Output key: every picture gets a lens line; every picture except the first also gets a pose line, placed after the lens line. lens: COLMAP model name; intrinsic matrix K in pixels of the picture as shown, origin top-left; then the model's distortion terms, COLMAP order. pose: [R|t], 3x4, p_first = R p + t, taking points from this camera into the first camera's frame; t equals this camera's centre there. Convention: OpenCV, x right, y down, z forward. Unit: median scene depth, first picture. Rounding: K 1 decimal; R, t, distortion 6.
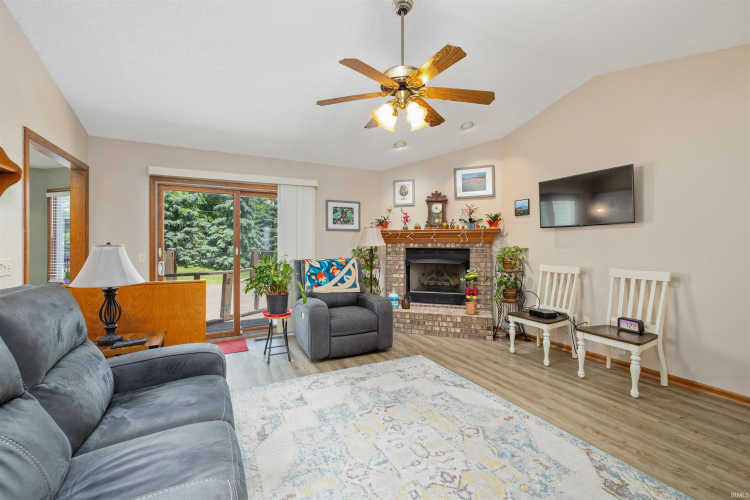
lens RADIAL K [[312.9, 0, 369.7], [0, 312.9, 243.8], [0, 0, 1]] dist [0.001516, -0.000115]
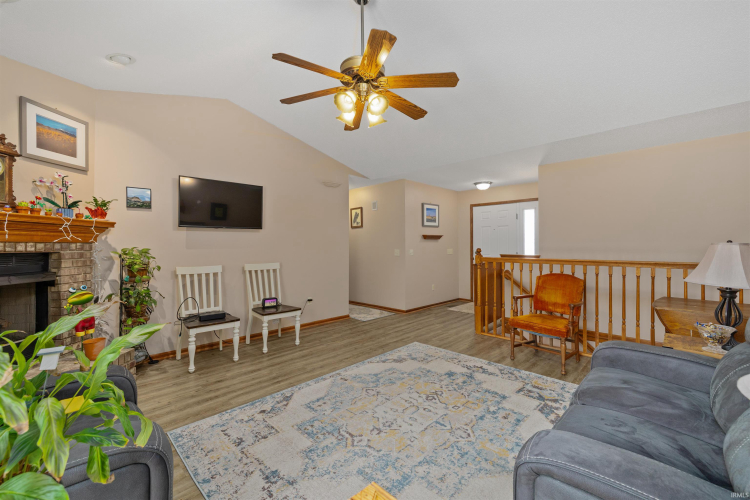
lens RADIAL K [[314.7, 0, 372.1], [0, 314.7, 243.5], [0, 0, 1]] dist [0.000635, -0.000234]
pose [[-0.316469, 0.004146, 0.948594, -0.521044], [-0.000068, 0.999990, -0.004394, 0.002226], [-0.948603, -0.001455, -0.316466, 0.820996]]
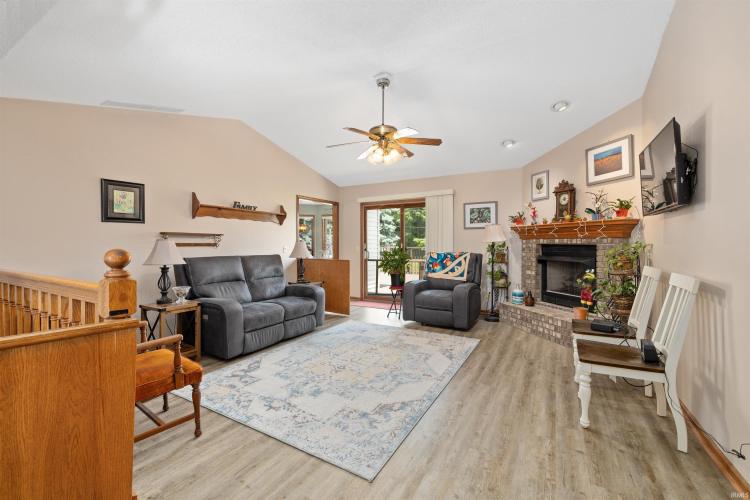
lens RADIAL K [[314.7, 0, 372.1], [0, 314.7, 243.5], [0, 0, 1]] dist [0.000635, -0.000234]
pose [[0.545370, 0.000389, -0.838196, 0.882318], [0.003723, 0.999989, 0.002886, 0.009692], [0.838187, -0.004694, 0.545362, 0.071446]]
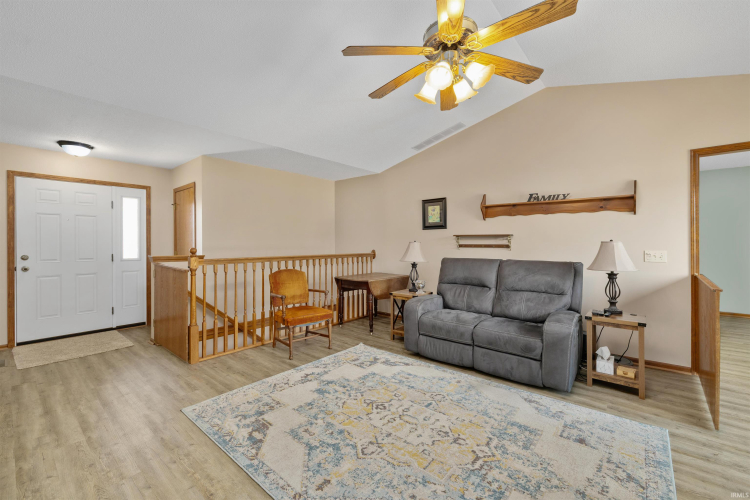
lens RADIAL K [[314.7, 0, 372.1], [0, 314.7, 243.5], [0, 0, 1]] dist [0.000635, -0.000234]
pose [[-0.922502, 0.002302, -0.385985, 0.388939], [0.003938, 0.999986, -0.003448, 0.007774], [0.385972, -0.004701, -0.922499, 1.075489]]
